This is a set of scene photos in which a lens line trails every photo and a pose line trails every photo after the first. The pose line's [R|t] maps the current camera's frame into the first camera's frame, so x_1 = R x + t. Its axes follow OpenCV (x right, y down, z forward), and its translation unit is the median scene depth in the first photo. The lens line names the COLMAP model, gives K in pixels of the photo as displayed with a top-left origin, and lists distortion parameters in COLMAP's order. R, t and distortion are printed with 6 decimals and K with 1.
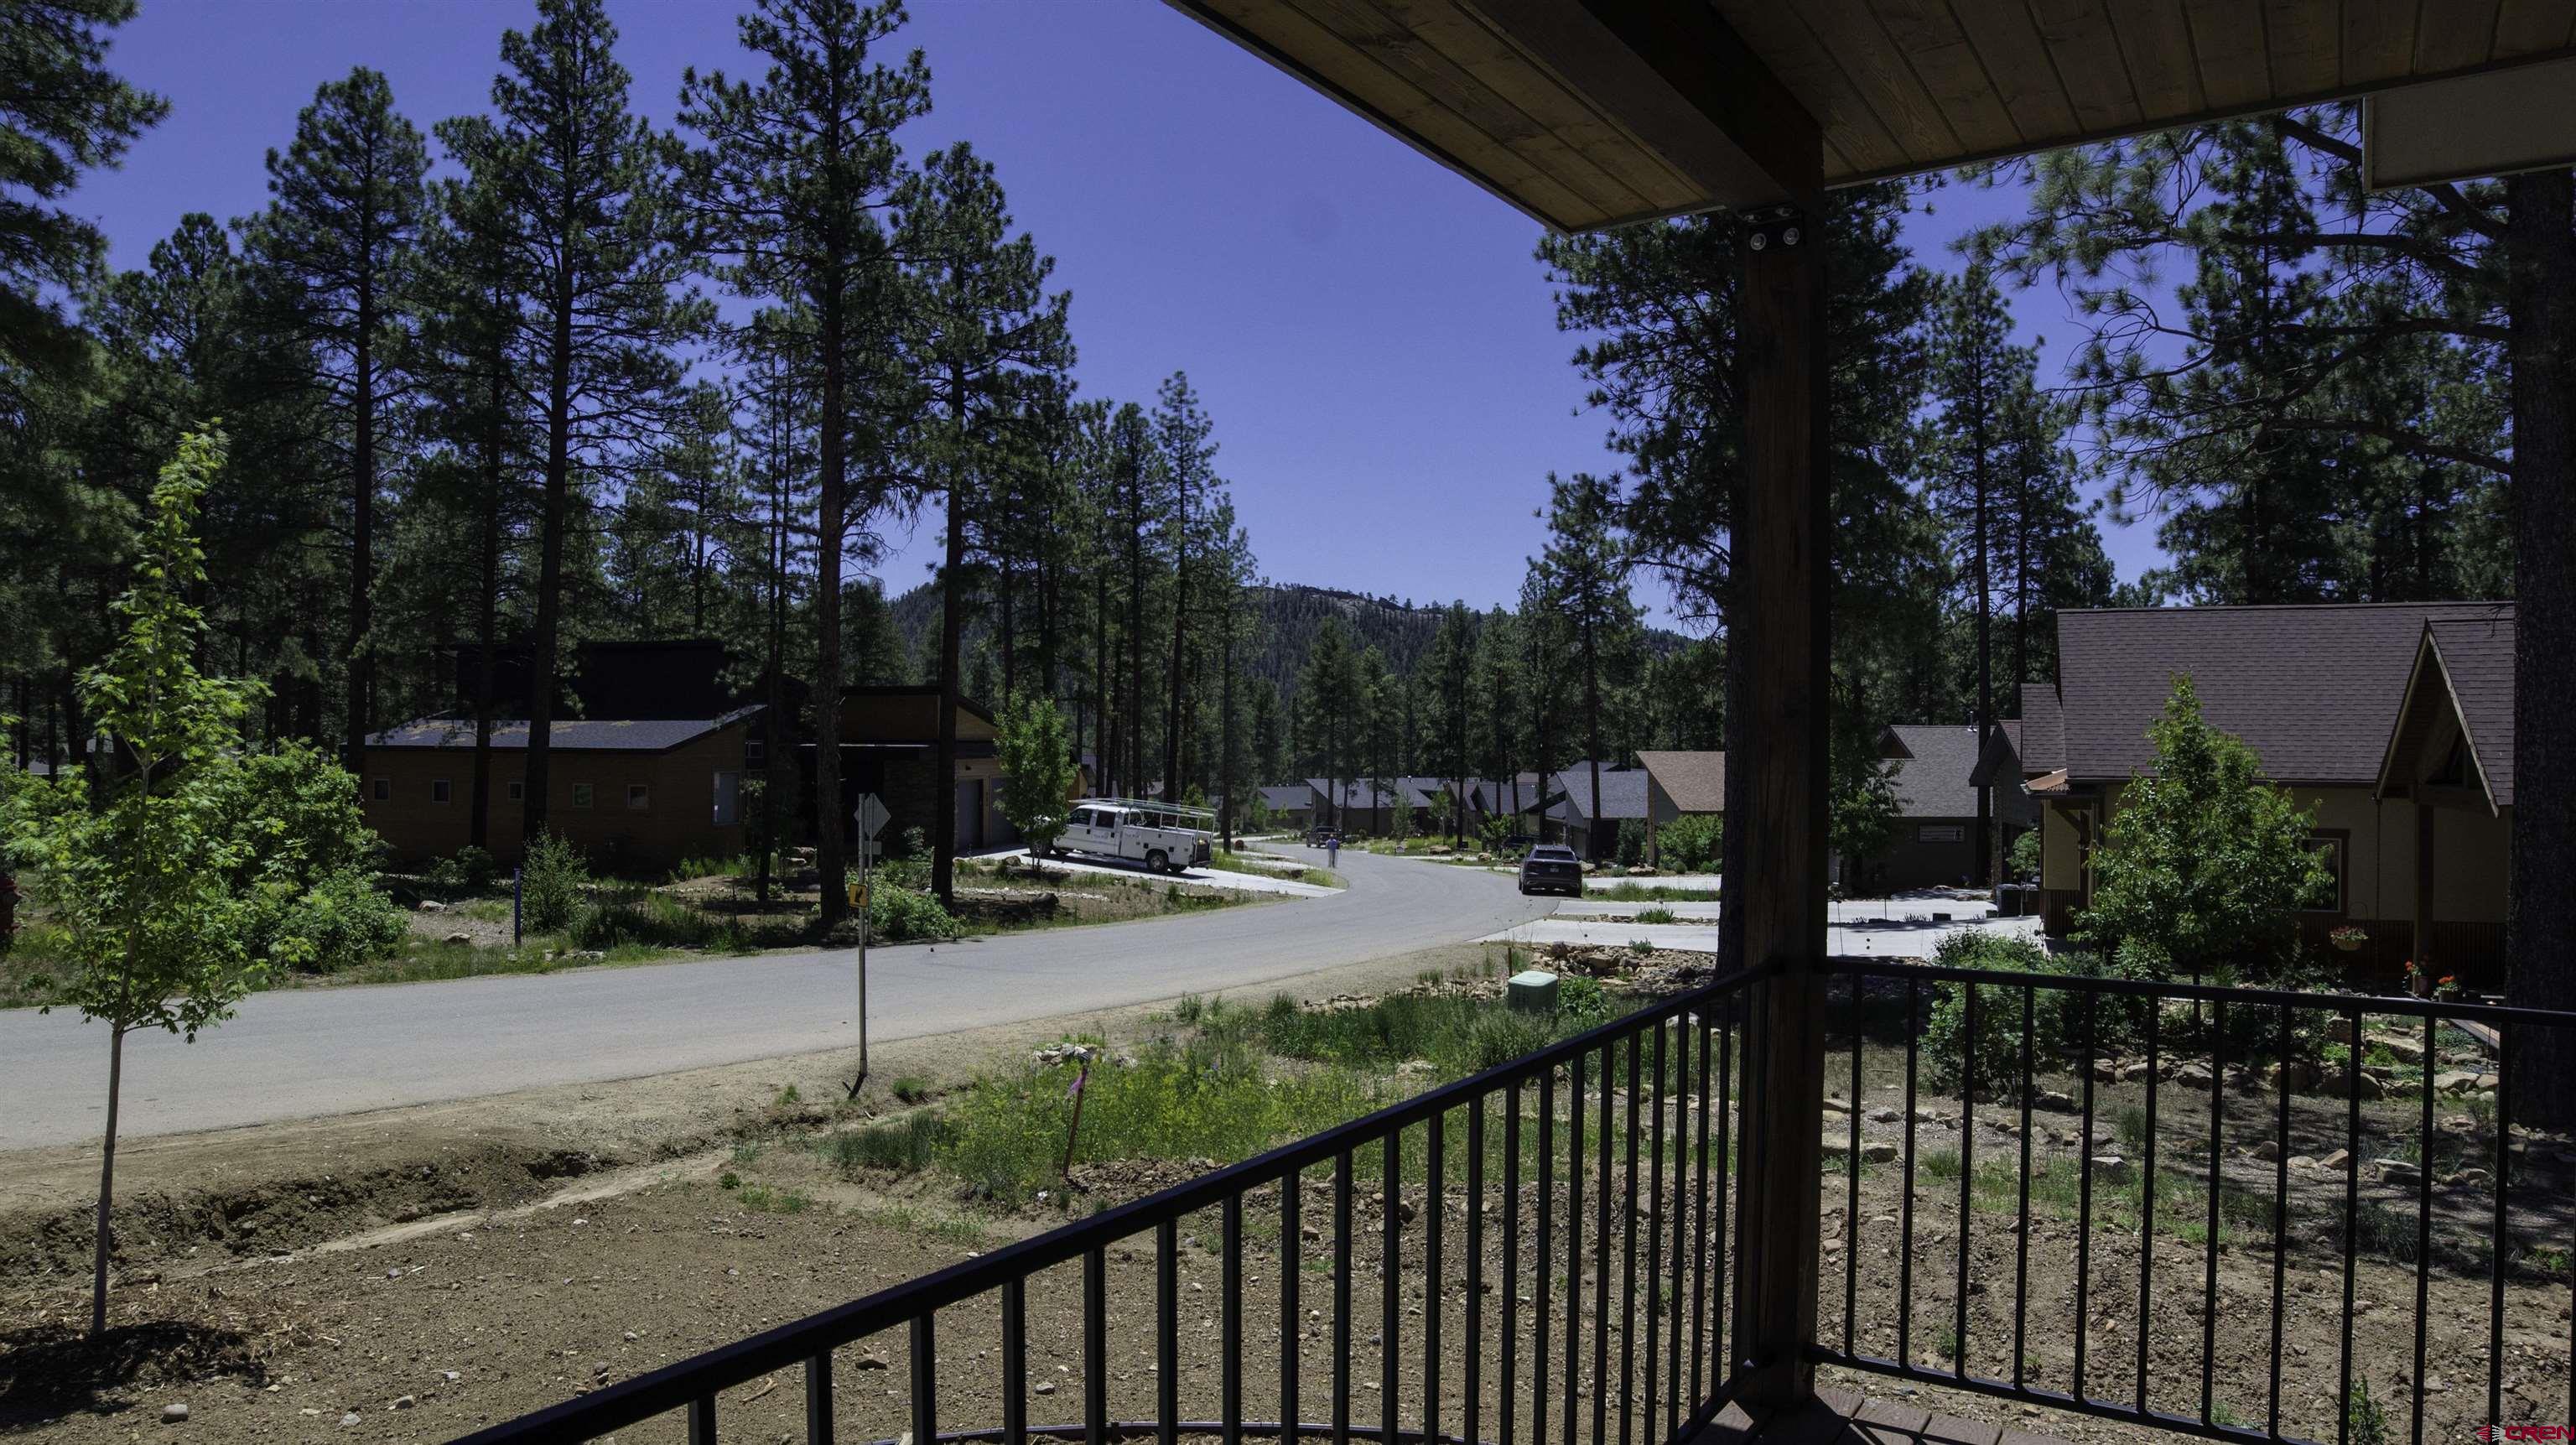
lens RADIAL K [[1595.2, 0, 1279.7], [0, 1595.2, 720.7], [0, 0, 1]] dist [-0.115834, 0.047275]
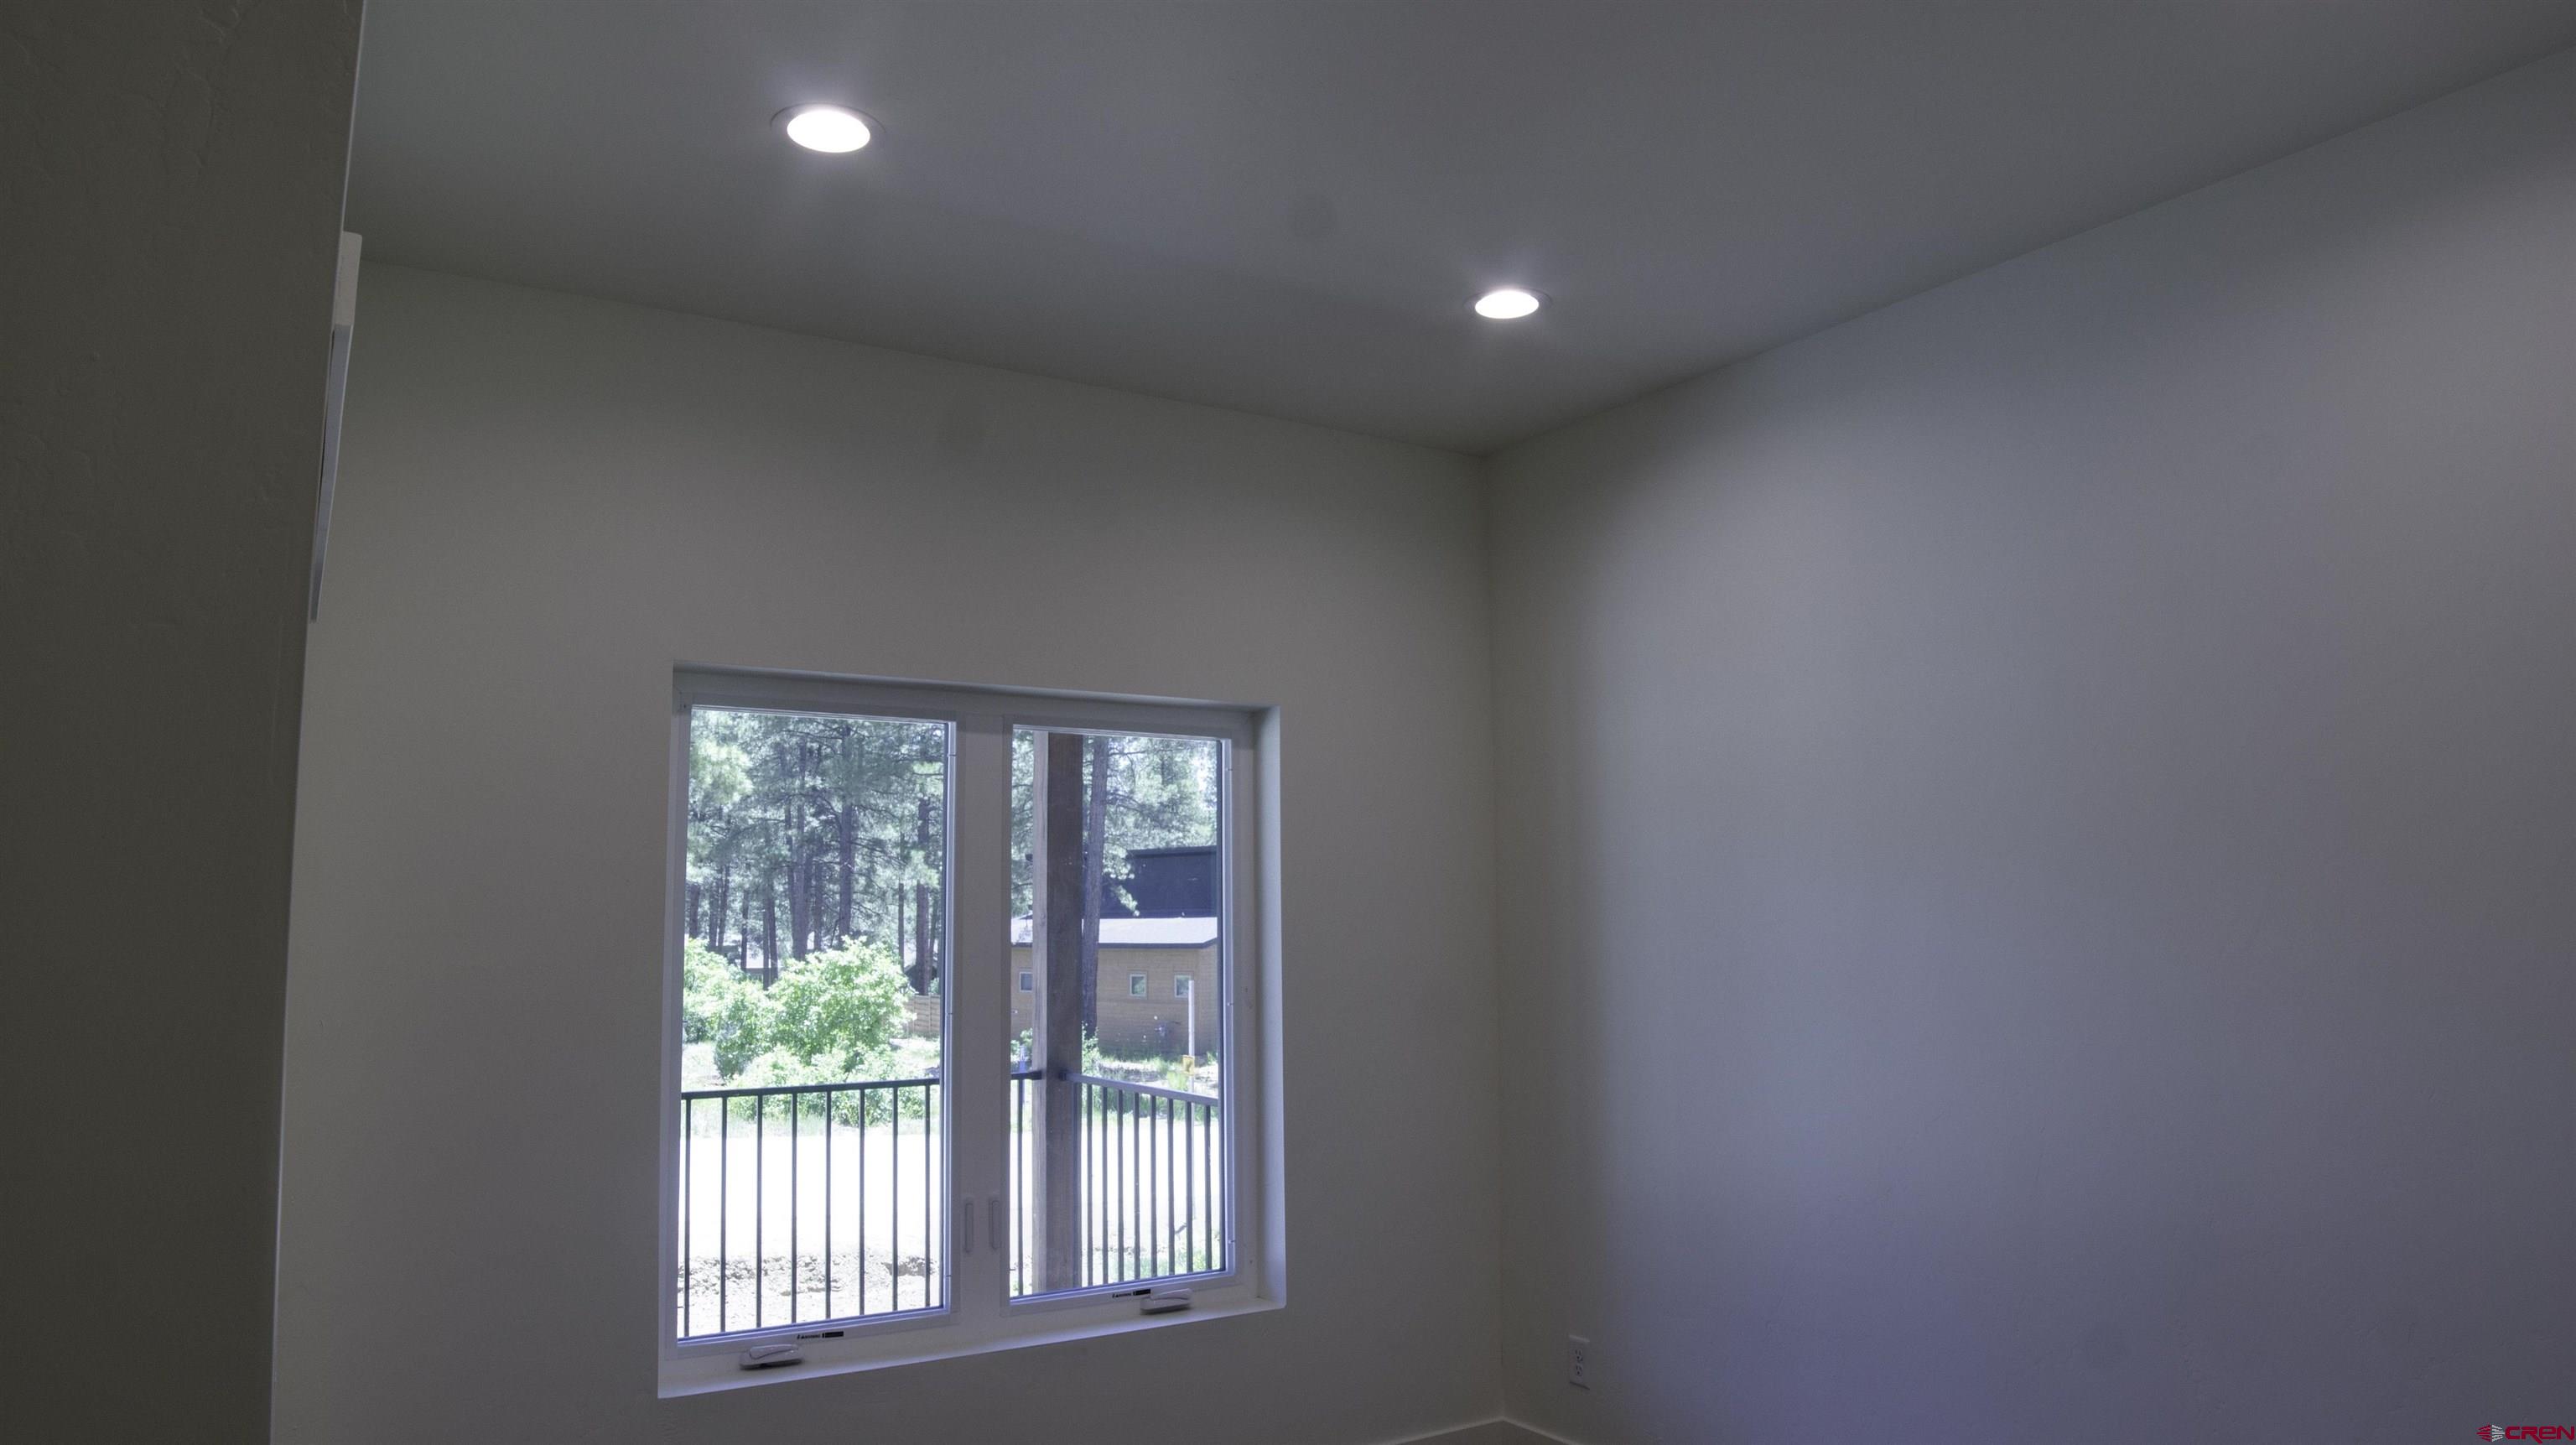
lens RADIAL K [[1595.2, 0, 1279.7], [0, 1595.2, 720.7], [0, 0, 1]] dist [-0.115834, 0.047275]
pose [[0.938711, -0.067968, -0.337938, 0.124499], [0.027983, 0.992158, -0.121818, 0.002429], [0.343568, 0.104896, 0.933251, -0.093868]]
